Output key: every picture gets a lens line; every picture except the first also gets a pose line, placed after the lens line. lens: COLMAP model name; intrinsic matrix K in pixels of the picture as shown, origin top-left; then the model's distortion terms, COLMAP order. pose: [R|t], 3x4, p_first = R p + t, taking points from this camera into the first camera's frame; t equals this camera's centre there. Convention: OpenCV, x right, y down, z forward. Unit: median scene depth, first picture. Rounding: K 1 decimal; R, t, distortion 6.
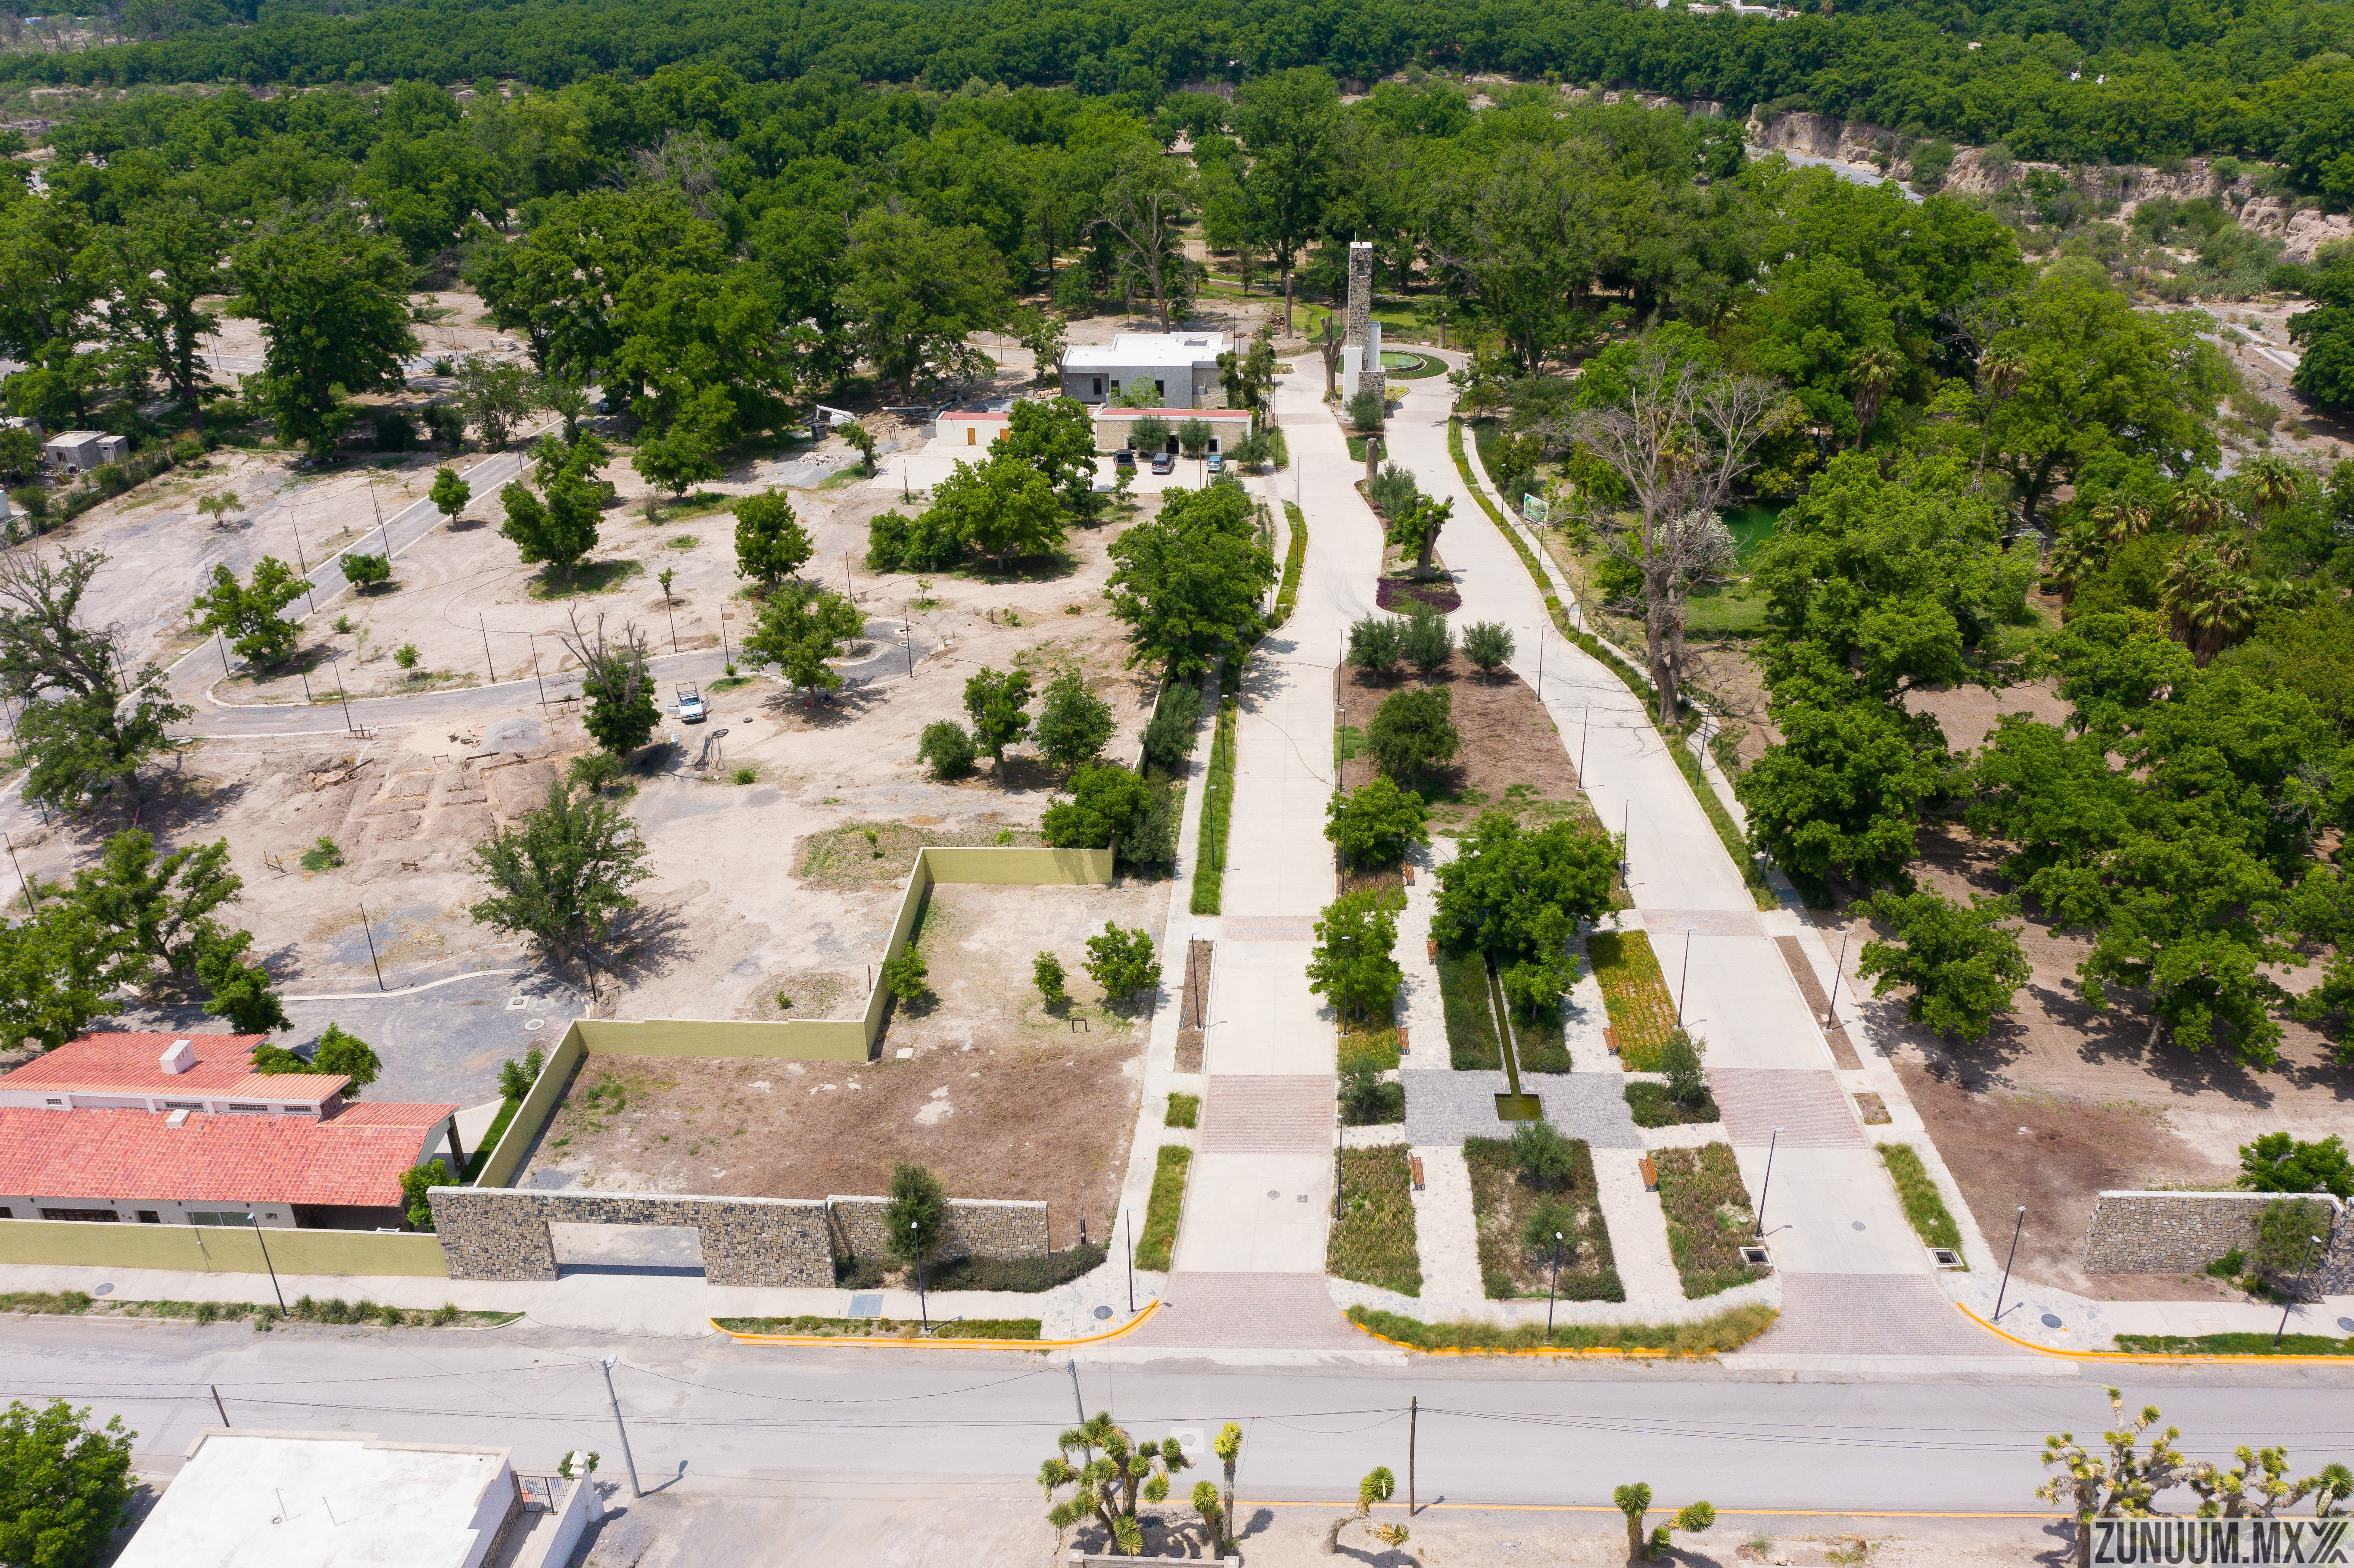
lens RADIAL K [[1855.2, 0, 1177.0], [0, 1855.2, 784.0], [0, 0, 1]] dist [-0.013136, -0.002632]
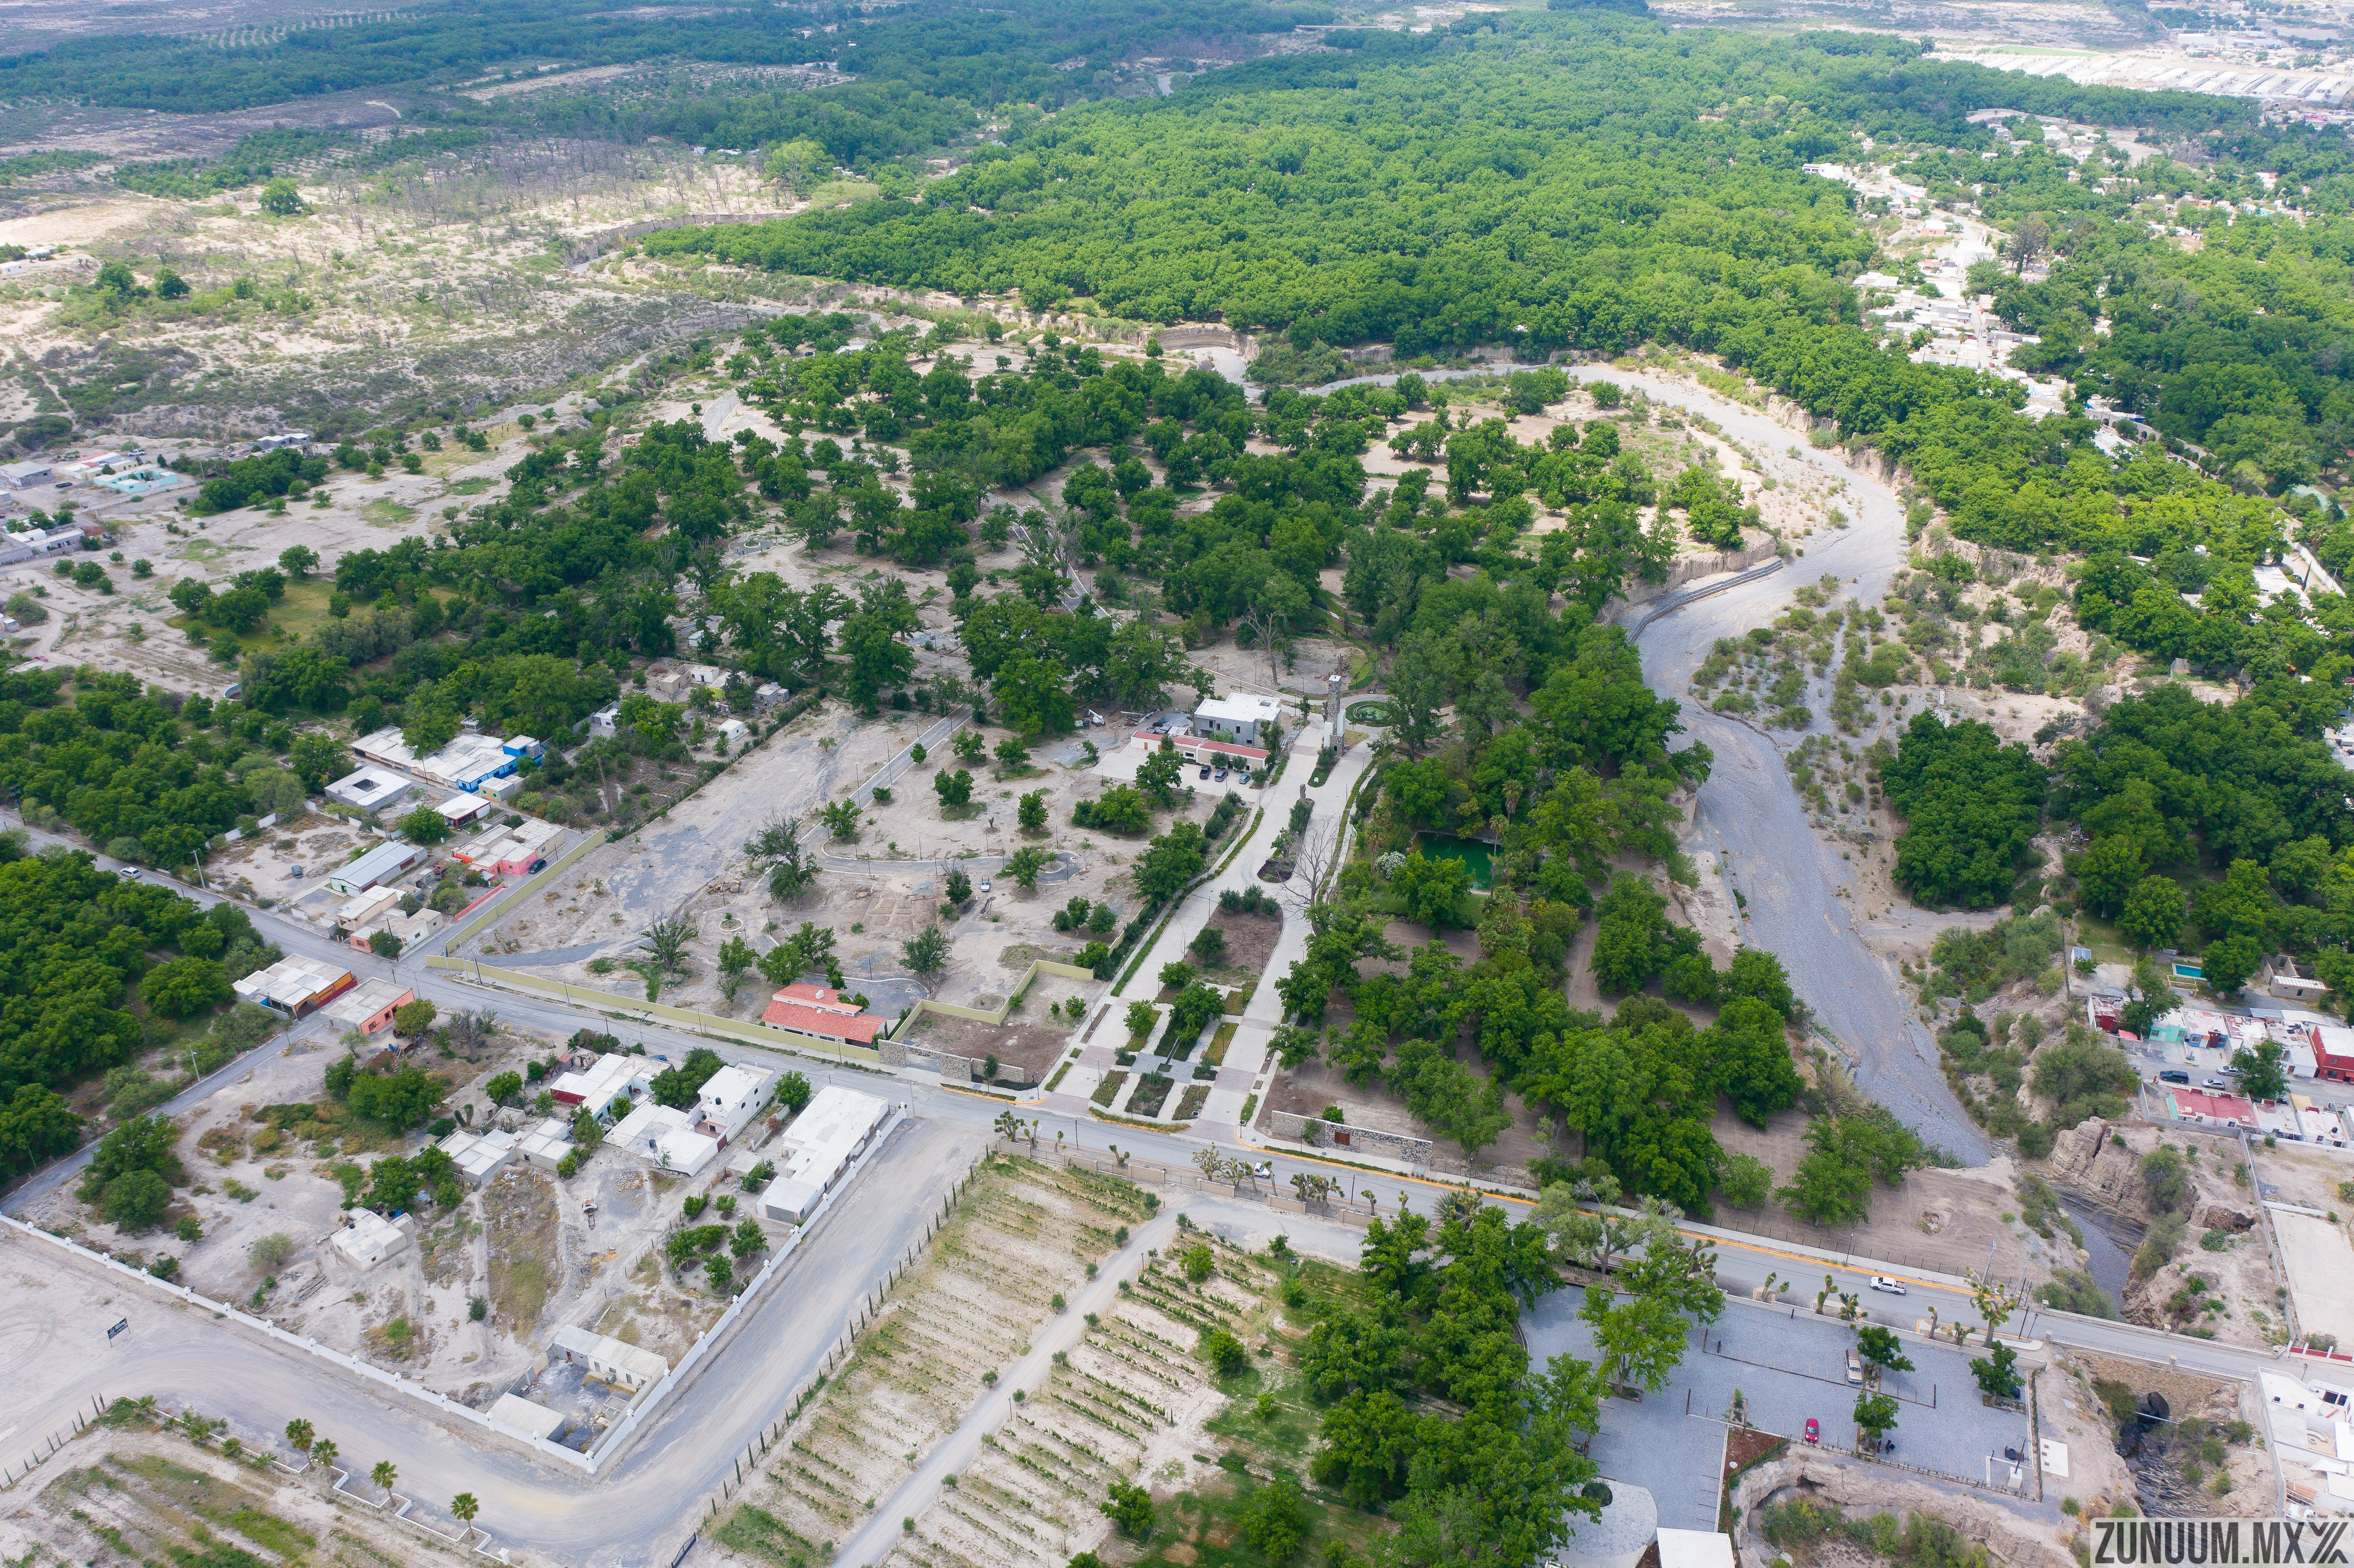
lens RADIAL K [[1858.2, 0, 1177.0], [0, 1858.2, 784.0], [0, 0, 1]] dist [-0.012120, -0.000886]
pose [[0.963320, 0.132724, -0.233234, 0.735836], [-0.127422, 0.991131, 0.037724, -0.383056], [0.236172, -0.006621, 0.971689, -1.869344]]
